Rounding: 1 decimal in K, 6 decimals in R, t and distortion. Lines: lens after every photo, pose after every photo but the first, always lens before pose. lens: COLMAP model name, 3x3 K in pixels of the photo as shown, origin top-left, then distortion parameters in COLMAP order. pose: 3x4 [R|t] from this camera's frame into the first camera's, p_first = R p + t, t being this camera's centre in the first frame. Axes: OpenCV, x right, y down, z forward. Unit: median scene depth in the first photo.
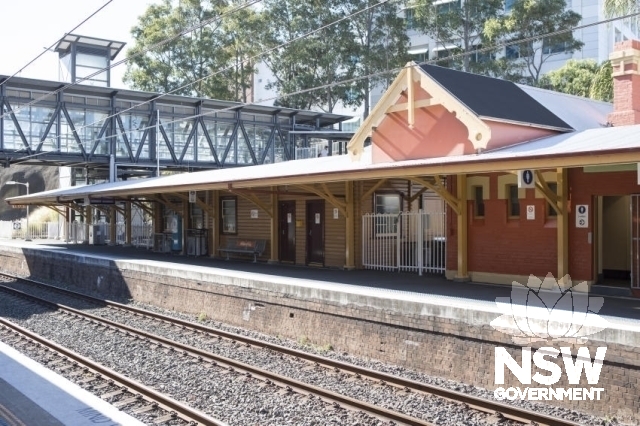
lens RADIAL K [[677.6, 0, 320.0], [0, 677.6, 213.0], [0, 0, 1]] dist [0.000022, 0.001195]
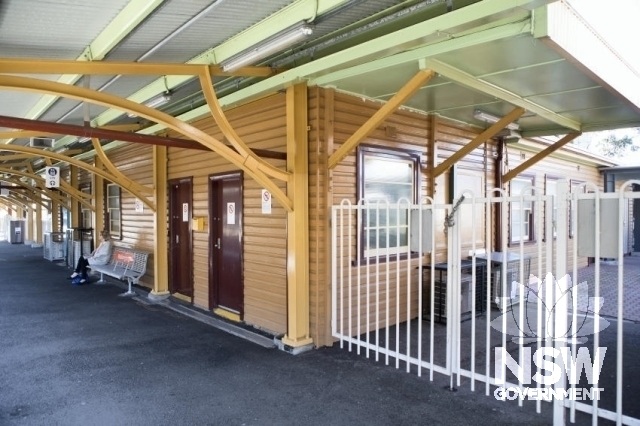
lens RADIAL K [[416.9, 0, 320.0], [0, 416.9, 213.0], [0, 0, 1]] dist [0.001979, 0.000965]
pose [[0.997157, -0.000120, 0.075354, 0.036712], [-0.000567, 0.999958, 0.009095, 0.005229], [-0.075352, -0.009112, 0.997115, 0.732573]]
